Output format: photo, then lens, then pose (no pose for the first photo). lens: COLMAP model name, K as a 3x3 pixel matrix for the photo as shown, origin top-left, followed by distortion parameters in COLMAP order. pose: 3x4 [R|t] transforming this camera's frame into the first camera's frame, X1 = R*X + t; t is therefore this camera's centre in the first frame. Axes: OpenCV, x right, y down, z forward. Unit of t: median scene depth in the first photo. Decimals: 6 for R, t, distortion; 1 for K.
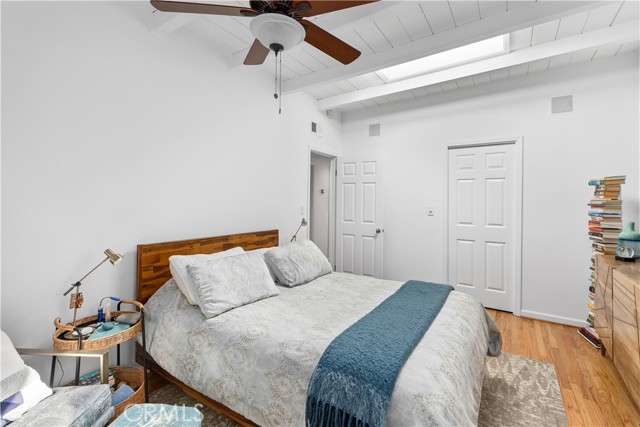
lens RADIAL K [[294.2, 0, 316.3], [0, 294.2, 203.9], [0, 0, 1]] dist [0.002060, 0.000301]
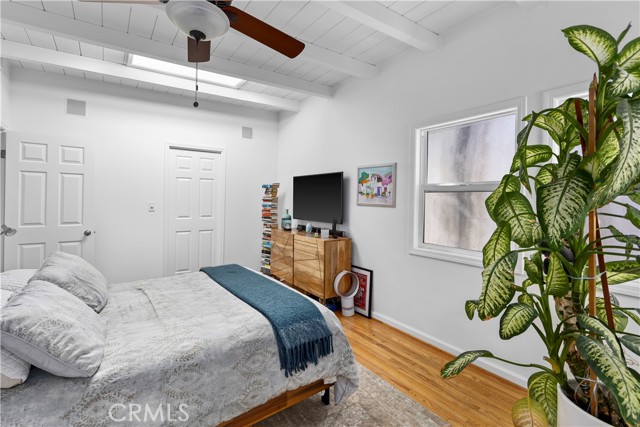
lens RADIAL K [[291.3, 0, 314.7], [0, 291.3, 207.4], [0, 0, 1]] dist [0.002043, 0.000453]
pose [[0.348016, -0.033610, 0.936886, -0.550735], [0.001259, 0.999373, 0.035384, -0.013690], [-0.937488, -0.011134, 0.347840, 0.203936]]
